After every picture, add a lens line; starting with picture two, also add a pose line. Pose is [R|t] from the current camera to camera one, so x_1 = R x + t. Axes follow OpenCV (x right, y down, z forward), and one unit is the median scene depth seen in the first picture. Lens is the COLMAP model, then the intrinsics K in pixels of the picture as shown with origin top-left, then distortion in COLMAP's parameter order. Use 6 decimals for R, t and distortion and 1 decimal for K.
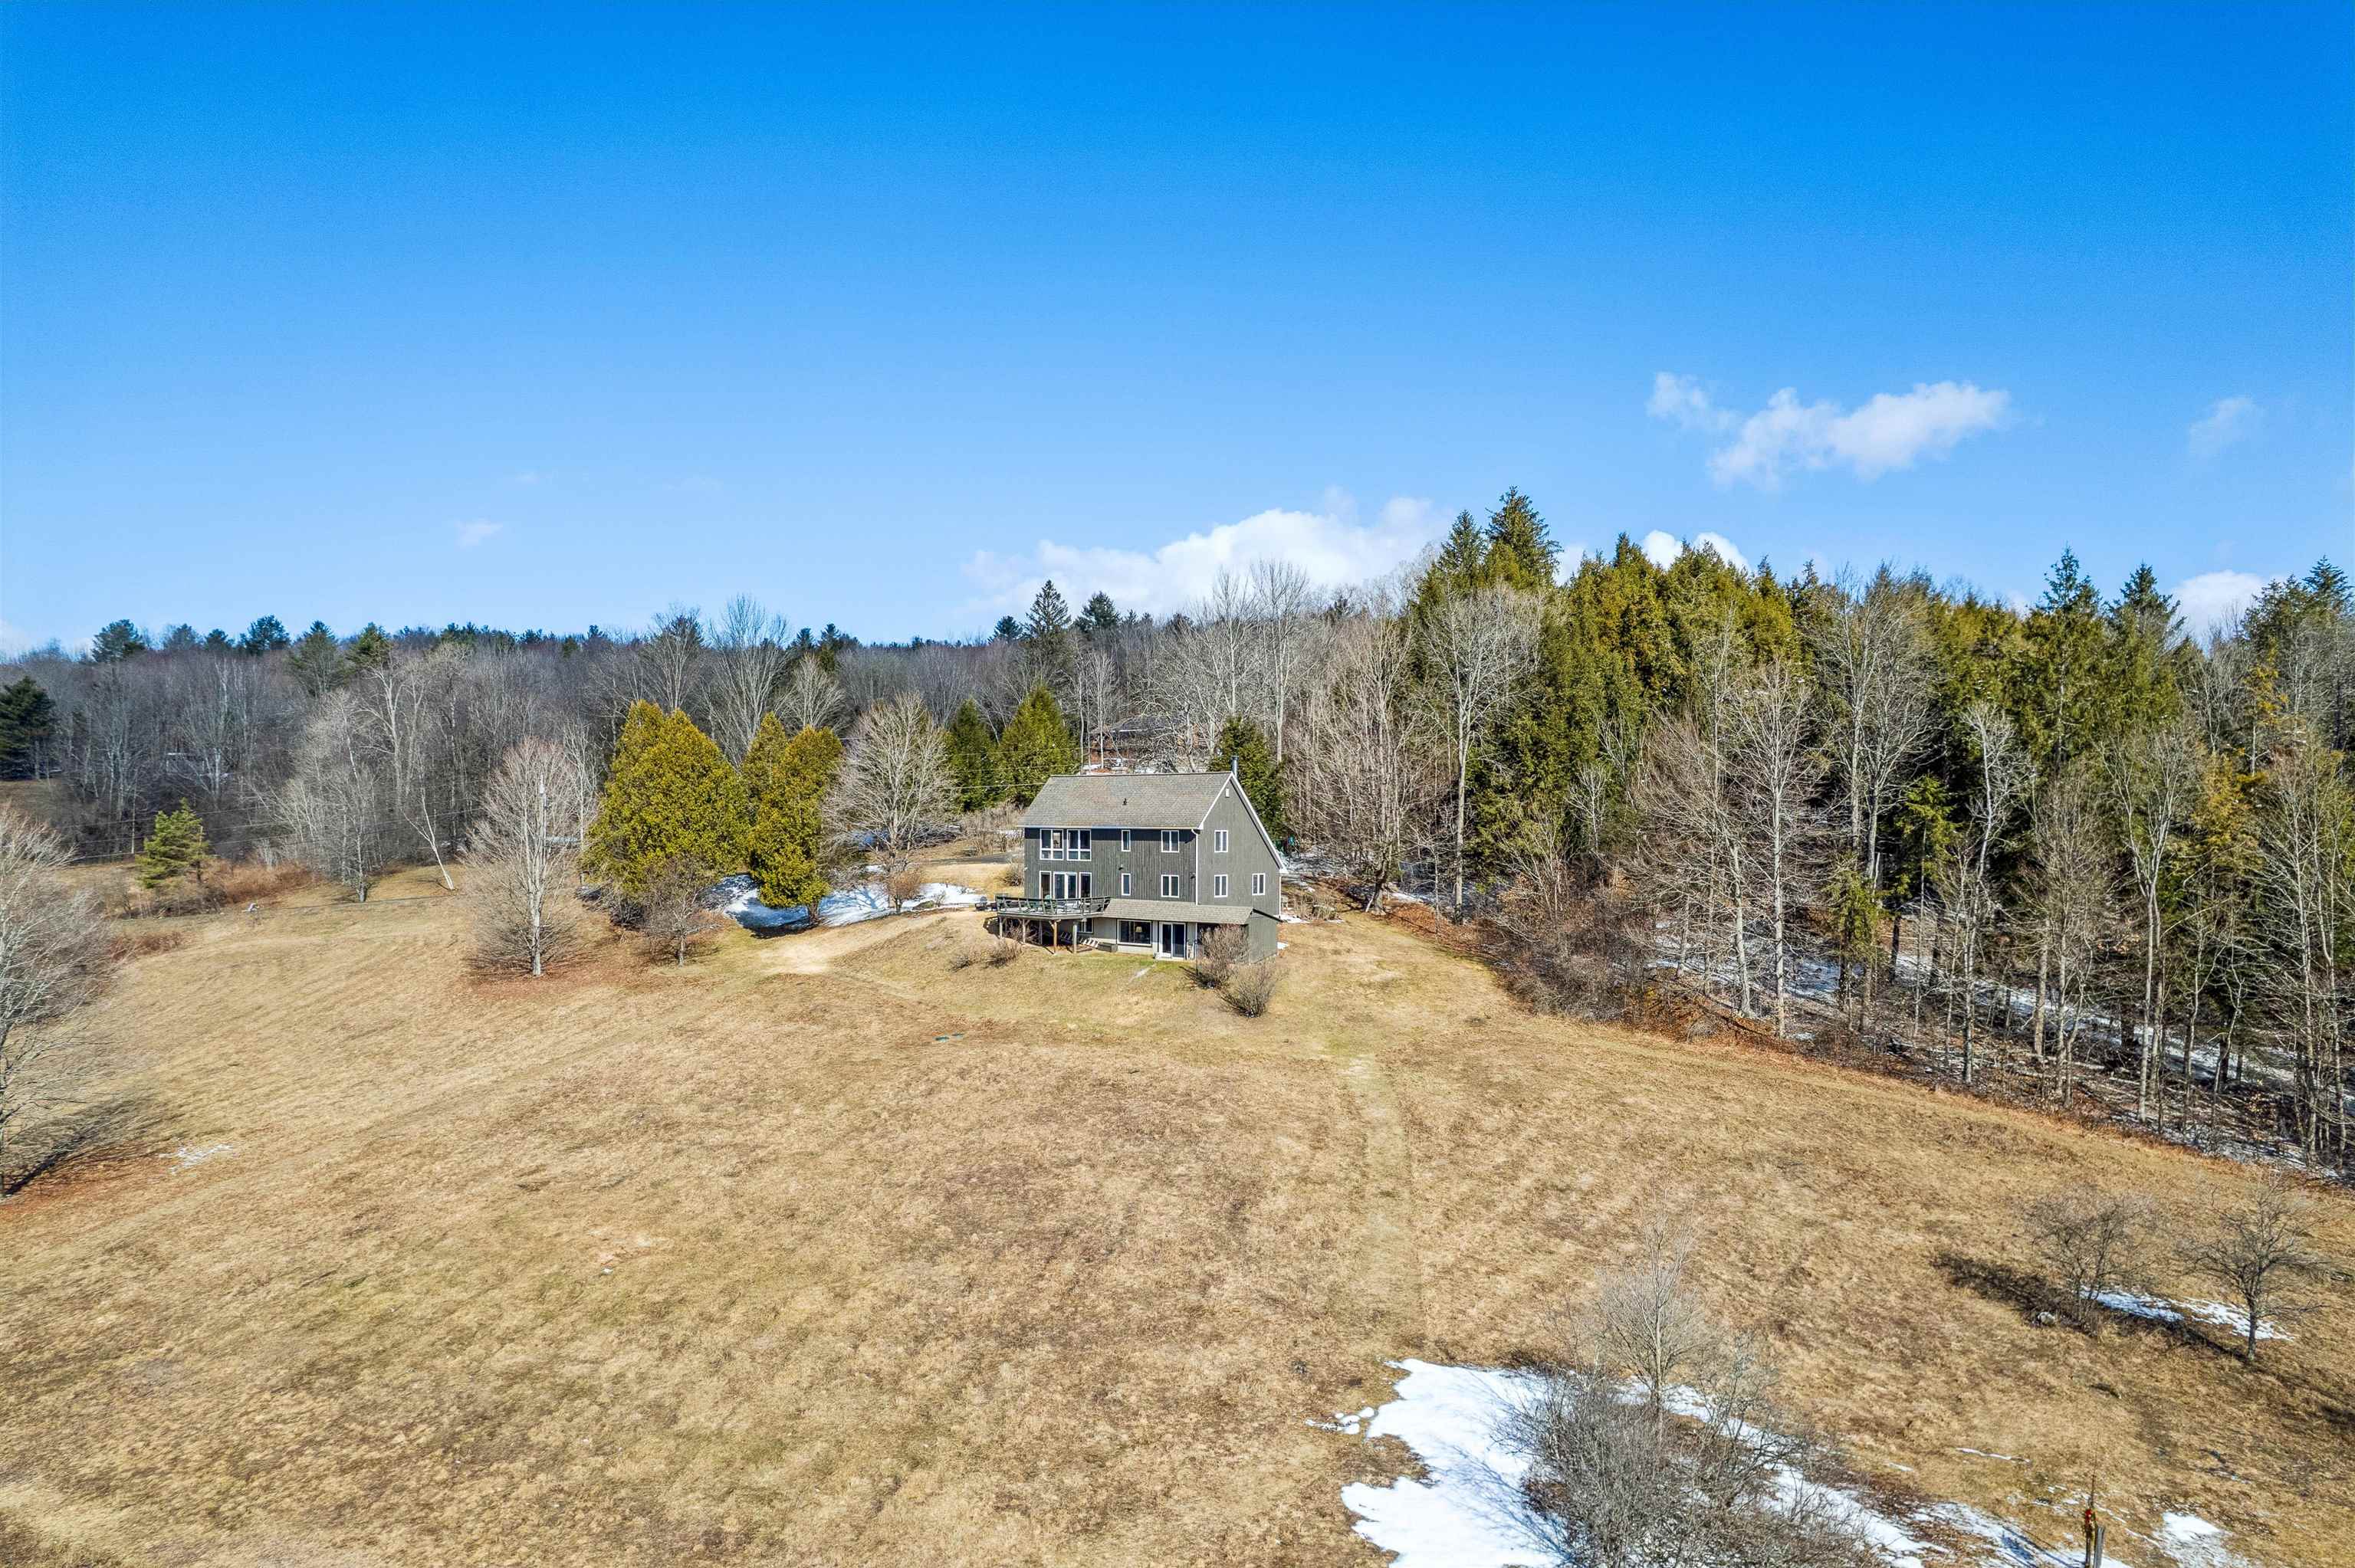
lens RADIAL K [[1560.4, 0, 1176.1], [0, 1560.4, 789.9], [0, 0, 1]] dist [-0.052219, 0.000514]
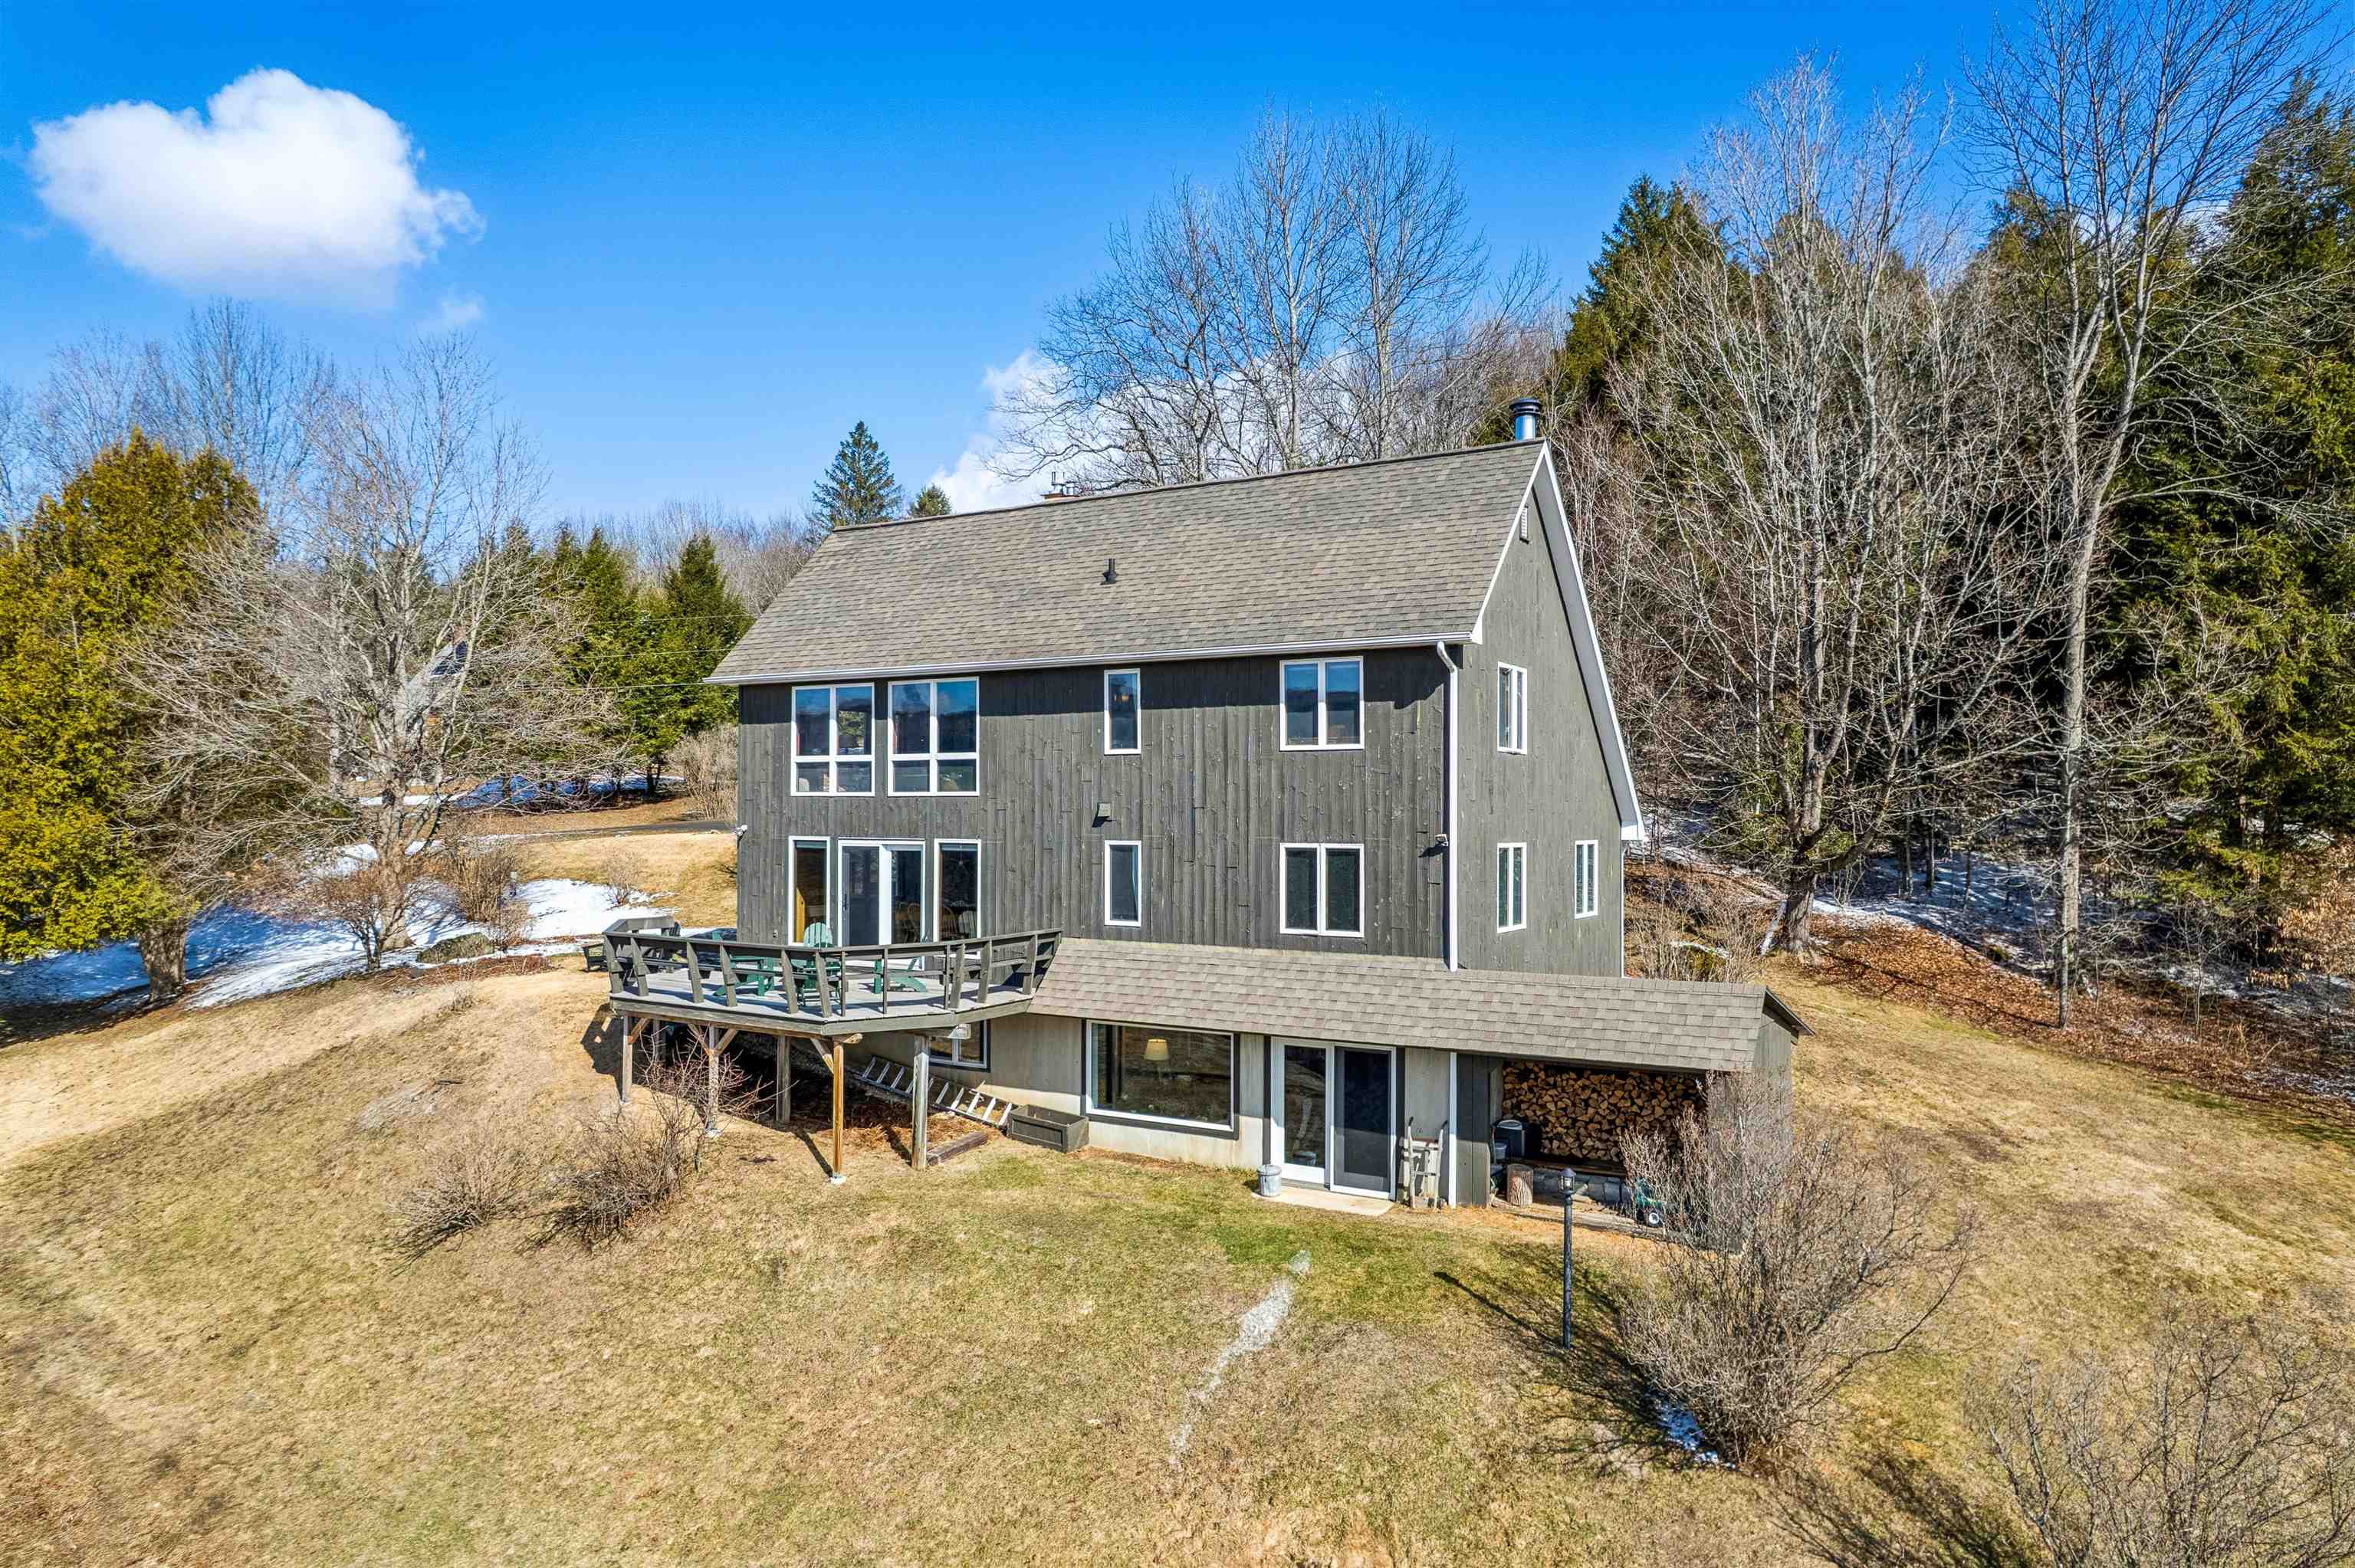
lens RADIAL K [[1560.4, 0, 1174.4], [0, 1560.4, 796.4], [0, 0, 1]] dist [-0.052219, 0.000514]
pose [[0.993653, 0.000728, 0.112484, -0.052647], [-0.001715, 0.999961, 0.008681, 0.044207], [-0.112474, -0.008818, 0.993616, 0.749472]]
